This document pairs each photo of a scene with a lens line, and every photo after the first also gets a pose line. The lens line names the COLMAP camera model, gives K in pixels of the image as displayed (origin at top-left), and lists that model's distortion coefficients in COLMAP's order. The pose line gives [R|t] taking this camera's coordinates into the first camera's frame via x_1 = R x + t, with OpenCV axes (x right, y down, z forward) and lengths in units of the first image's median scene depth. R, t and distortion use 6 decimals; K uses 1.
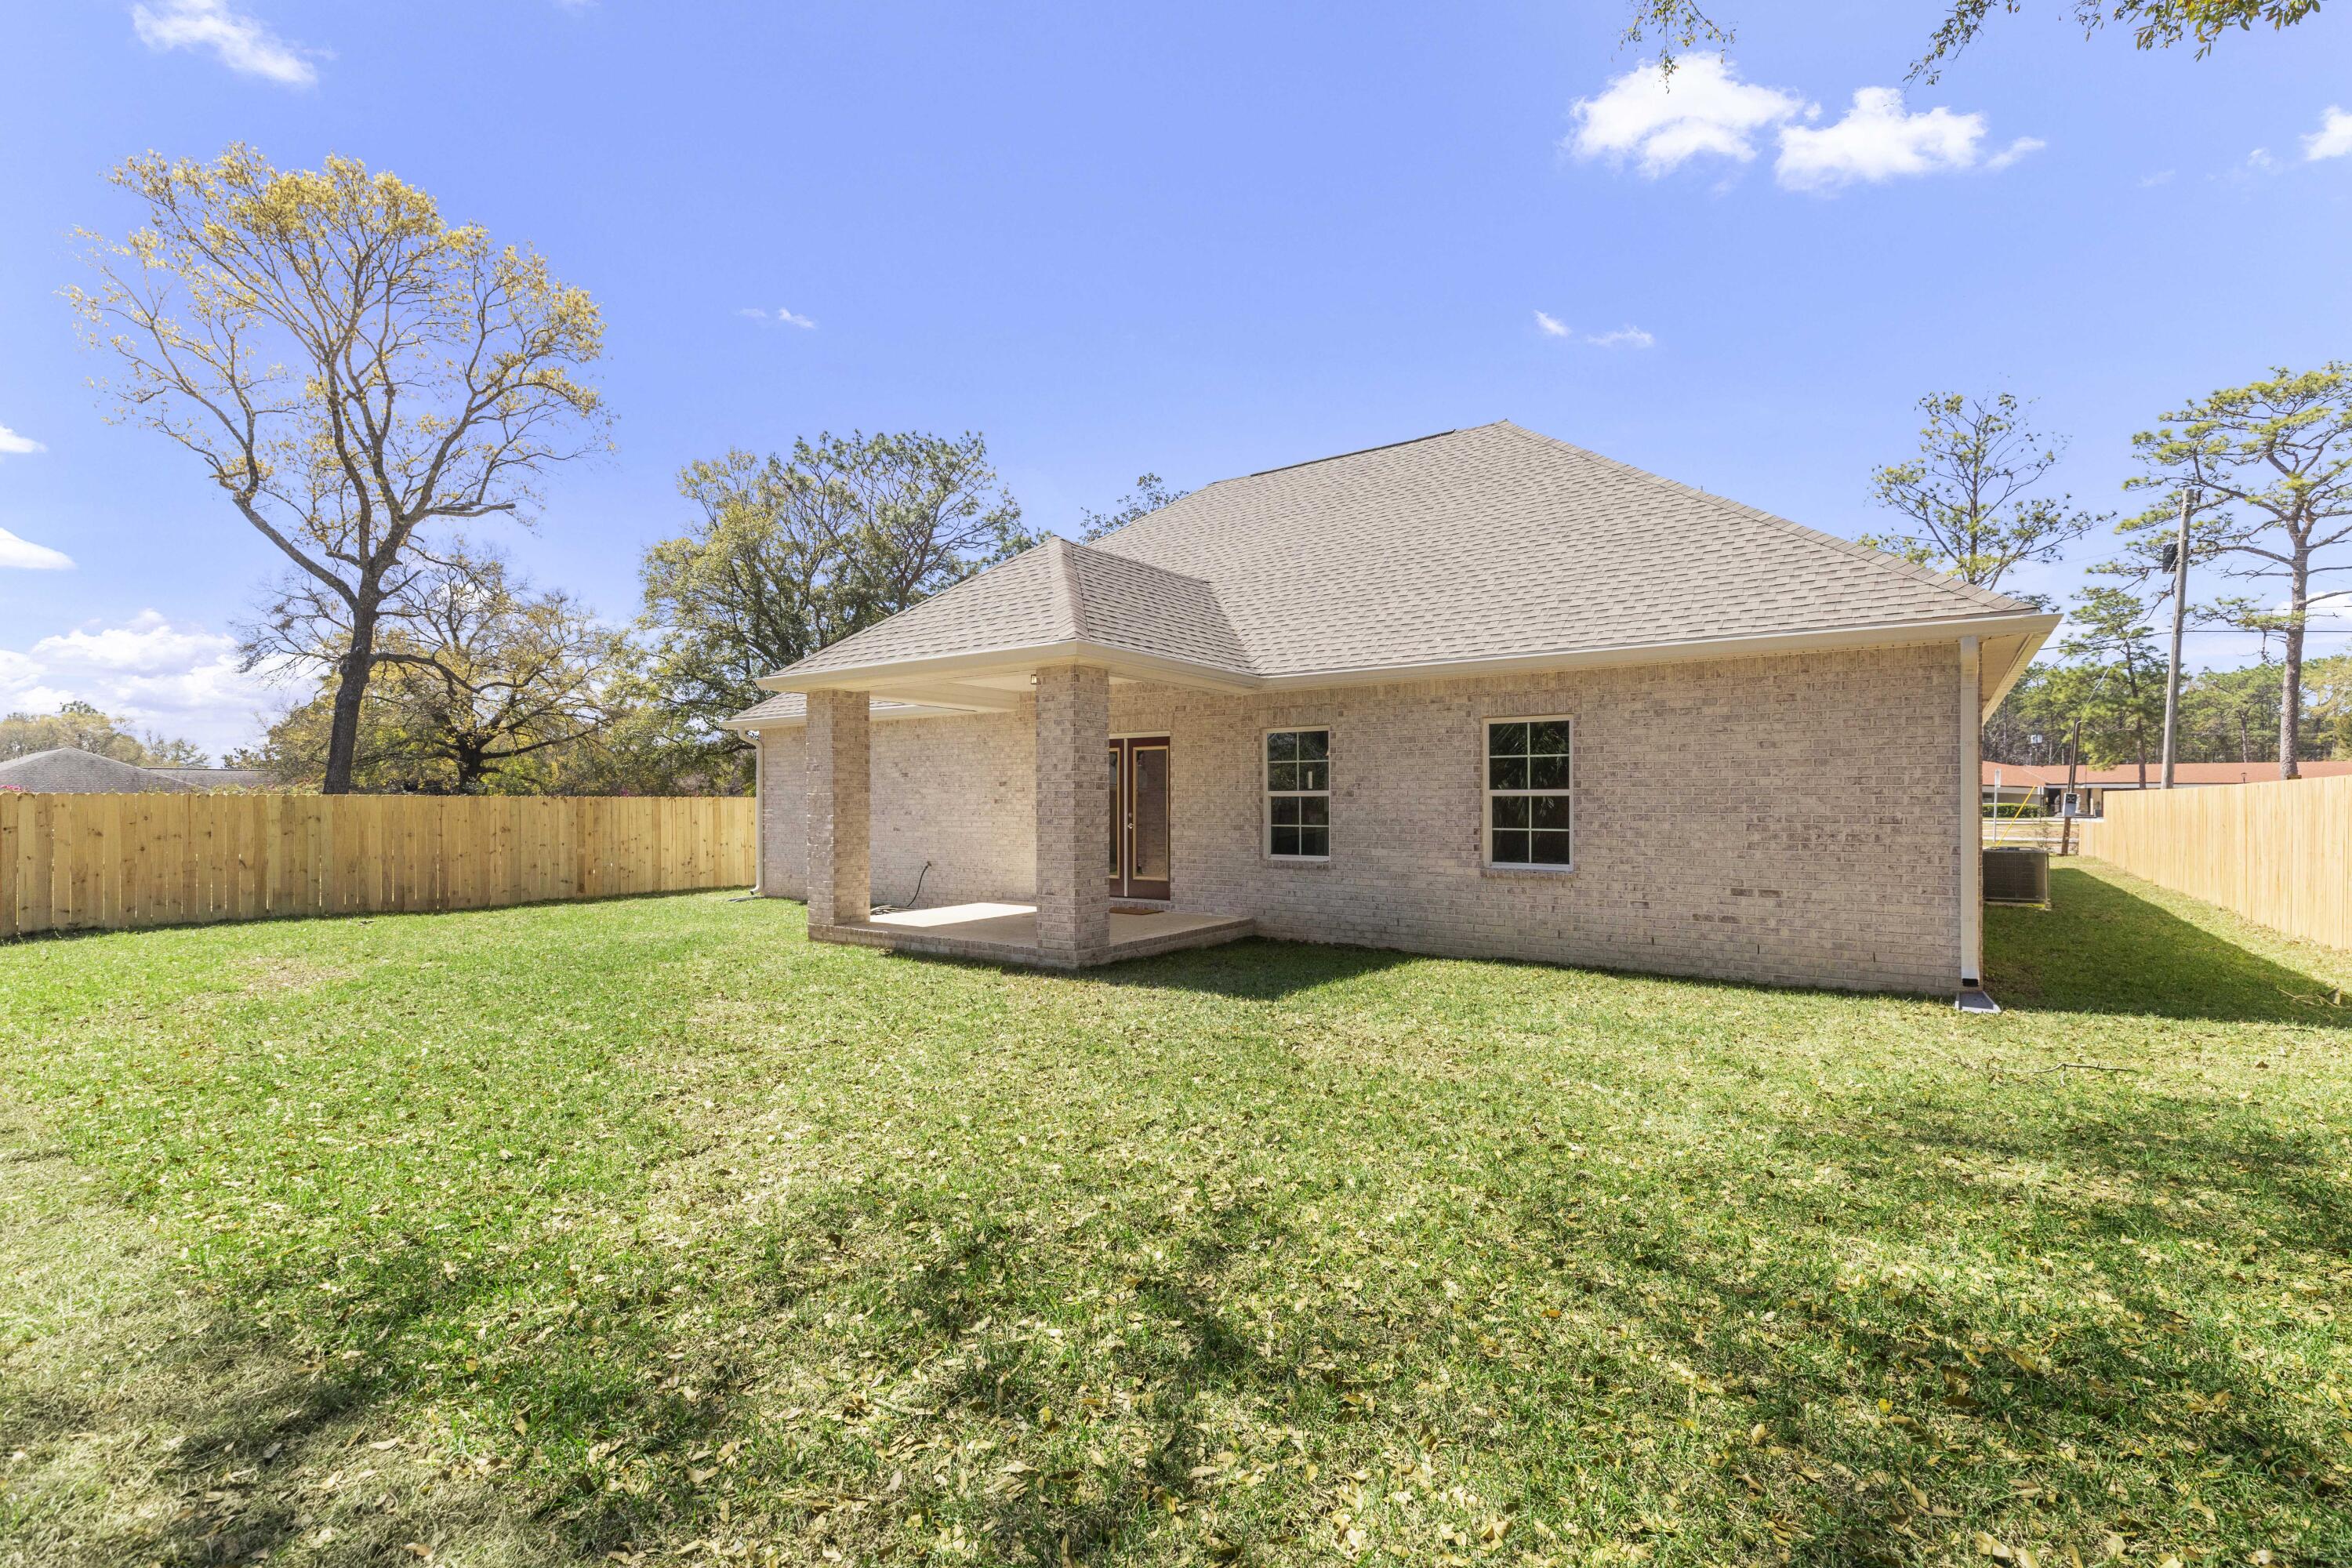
lens RADIAL K [[1069.8, 0, 1171.7], [0, 1069.8, 792.4], [0, 0, 1]] dist [0.007702, -0.001859]
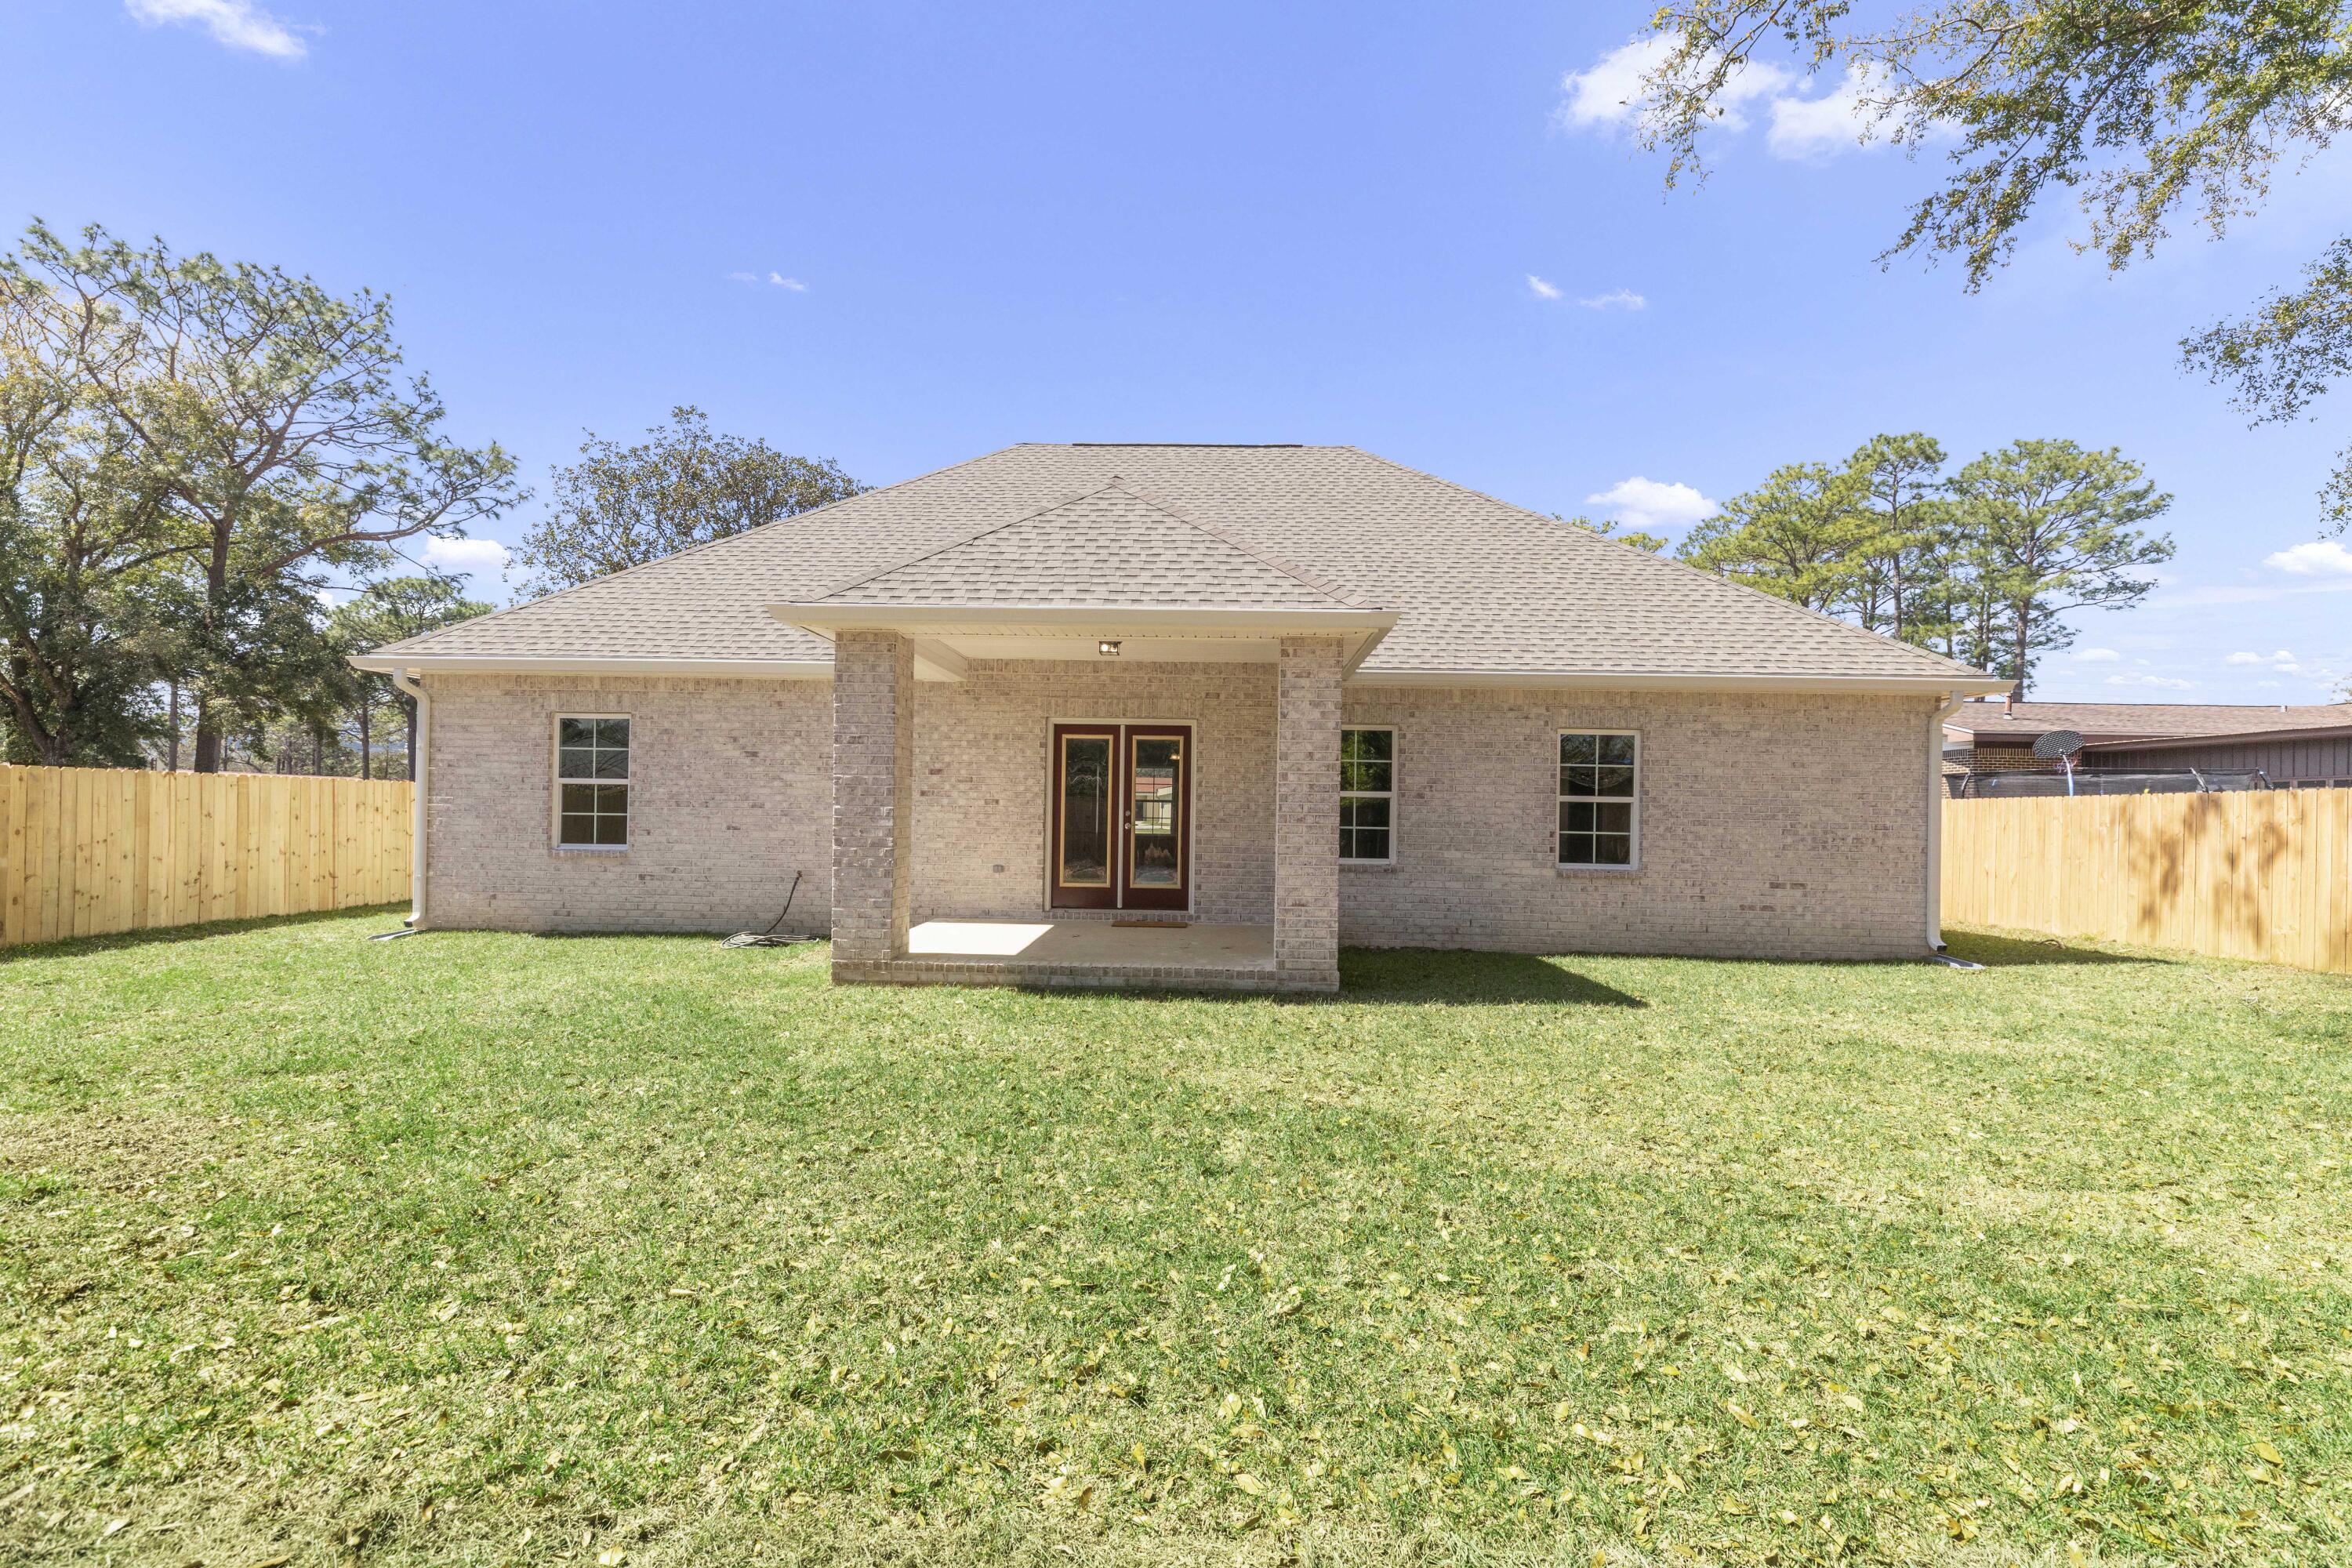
lens RADIAL K [[1069.8, 0, 1173.1], [0, 1069.8, 798.7], [0, 0, 1]] dist [0.007702, -0.001859]
pose [[0.824584, 0.024012, 0.565229, -0.626987], [-0.024839, 0.999672, -0.006232, 0.016921], [-0.565193, -0.008901, 0.824910, 0.334232]]
